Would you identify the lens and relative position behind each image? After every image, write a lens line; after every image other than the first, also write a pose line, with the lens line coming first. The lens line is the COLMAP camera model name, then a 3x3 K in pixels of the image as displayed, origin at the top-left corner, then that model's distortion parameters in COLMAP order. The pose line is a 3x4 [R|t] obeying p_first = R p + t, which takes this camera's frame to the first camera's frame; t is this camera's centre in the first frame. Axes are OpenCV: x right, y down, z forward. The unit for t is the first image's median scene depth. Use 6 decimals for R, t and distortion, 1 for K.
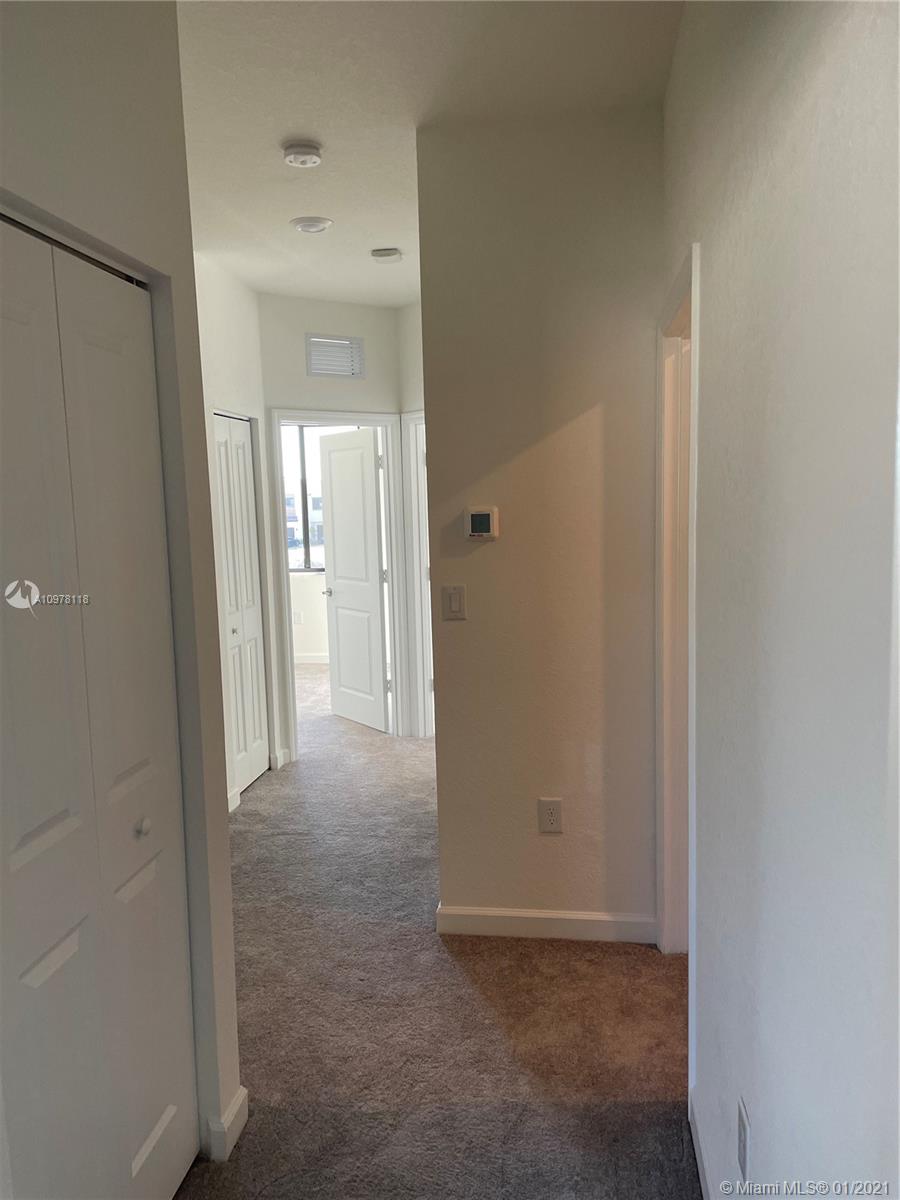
lens RADIAL K [[899.3, 0, 446.0], [0, 899.3, 616.8], [0, 0, 1]] dist [0.102630, -0.140213]
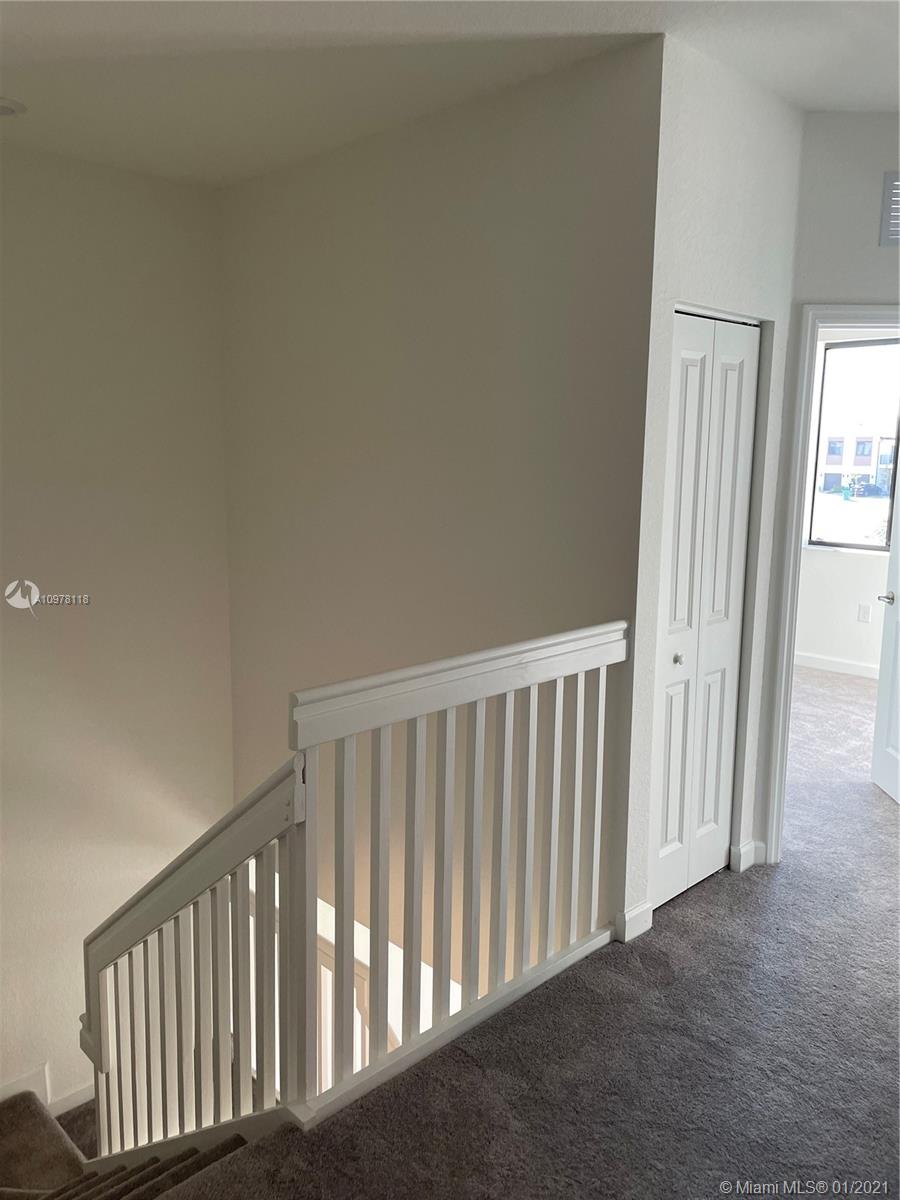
lens RADIAL K [[901.8, 0, 448.4], [0, 901.8, 594.8], [0, 0, 1]] dist [0.104892, -0.143824]
pose [[0.791100, 0.133766, -0.596882, 0.013693], [-0.109981, 0.990999, 0.076323, -0.057450], [0.601719, 0.005266, 0.798691, 0.369998]]
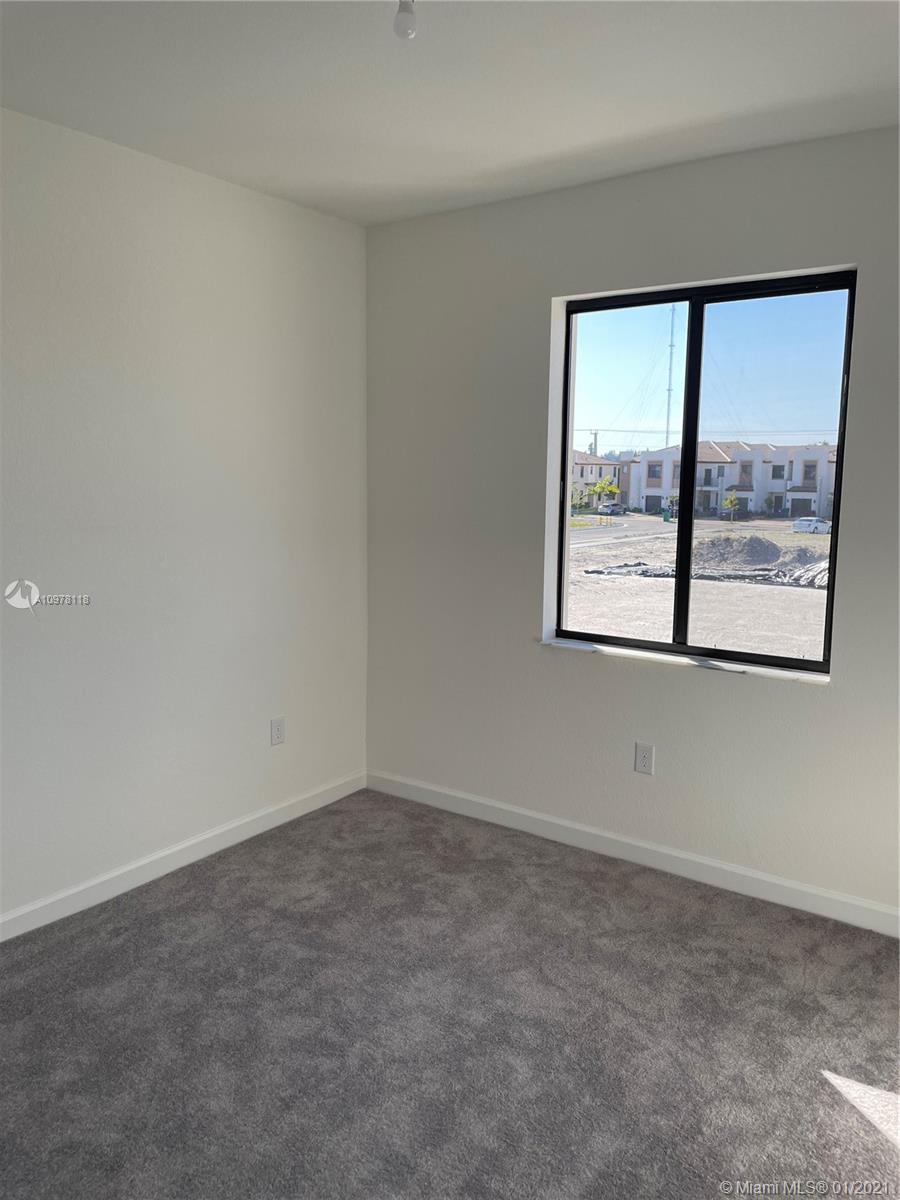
lens RADIAL K [[901.8, 0, 448.4], [0, 901.8, 594.8], [0, 0, 1]] dist [0.104892, -0.143824]
pose [[0.883535, 0.098378, -0.457917, -0.099409], [-0.092500, 0.995087, 0.035306, -0.141292], [0.459141, 0.011163, 0.888293, 0.997039]]
